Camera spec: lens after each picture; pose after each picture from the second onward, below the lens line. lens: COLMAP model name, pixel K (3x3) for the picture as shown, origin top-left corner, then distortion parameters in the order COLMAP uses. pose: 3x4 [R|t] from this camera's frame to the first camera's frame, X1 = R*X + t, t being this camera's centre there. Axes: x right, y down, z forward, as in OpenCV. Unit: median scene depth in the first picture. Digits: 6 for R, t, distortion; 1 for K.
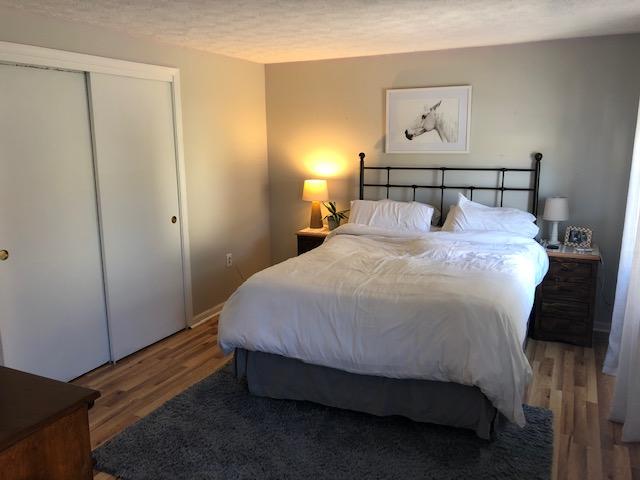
lens RADIAL K [[528.1, 0, 320.0], [0, 528.1, 240.0], [0, 0, 1]] dist [0.000881, 0.000139]
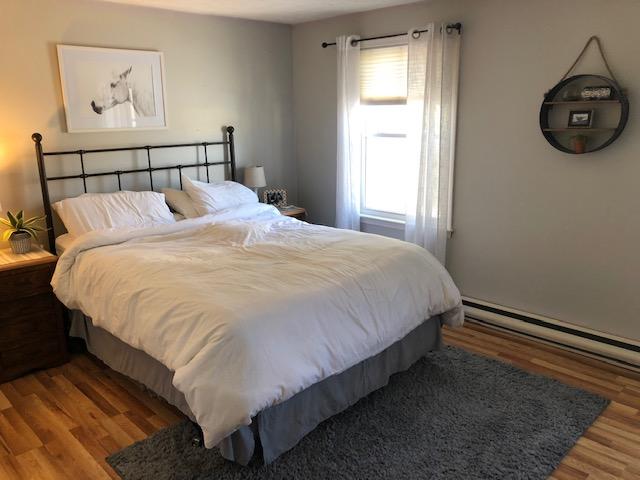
lens RADIAL K [[528.9, 0, 320.5], [0, 528.9, 226.1], [0, 0, 1]] dist [-0.008681, -0.004067]
pose [[0.328853, -0.188278, 0.925423, -0.492015], [0.198407, 0.971829, 0.127215, -0.065983], [-0.923304, 0.141776, 0.356945, 0.462567]]
